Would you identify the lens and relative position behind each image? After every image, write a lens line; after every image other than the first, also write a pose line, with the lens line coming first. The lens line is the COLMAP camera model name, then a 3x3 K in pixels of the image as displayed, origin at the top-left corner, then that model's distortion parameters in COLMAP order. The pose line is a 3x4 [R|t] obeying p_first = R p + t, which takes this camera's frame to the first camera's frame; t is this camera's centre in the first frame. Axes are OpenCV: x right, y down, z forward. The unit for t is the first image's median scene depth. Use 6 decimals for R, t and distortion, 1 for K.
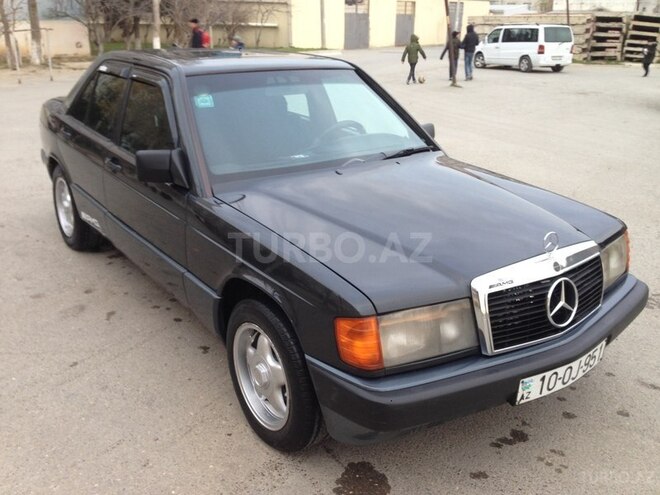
lens RADIAL K [[607.8, 0, 330.0], [0, 607.8, 247.5], [0, 0, 1]] dist [0.136831, -0.248681]
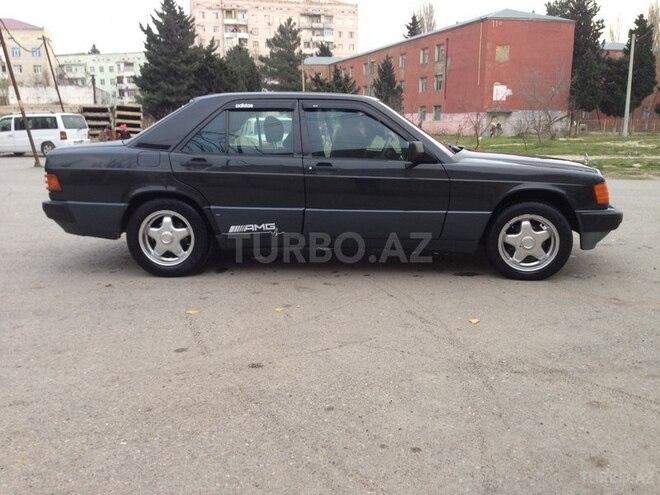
lens RADIAL K [[607.8, 0, 330.0], [0, 607.8, 247.5], [0, 0, 1]] dist [0.136831, -0.248681]
pose [[0.641229, -0.169097, 0.748486, -0.185514], [0.275884, 0.960998, -0.019242, 0.008693], [-0.716040, 0.218834, 0.662872, 0.017712]]
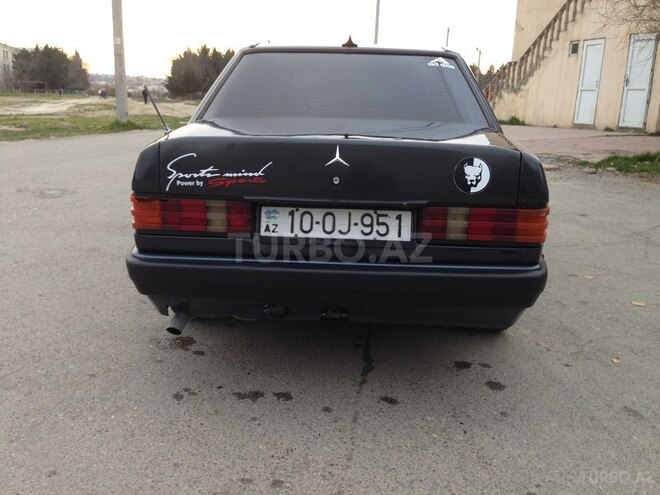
lens RADIAL K [[607.8, 0, 330.0], [0, 607.8, 247.5], [0, 0, 1]] dist [0.136831, -0.248681]
pose [[-0.775248, -0.186921, 0.603367, -0.123323], [0.180471, 0.849850, 0.495162, -0.083595], [-0.605328, 0.492763, -0.625110, 0.276175]]
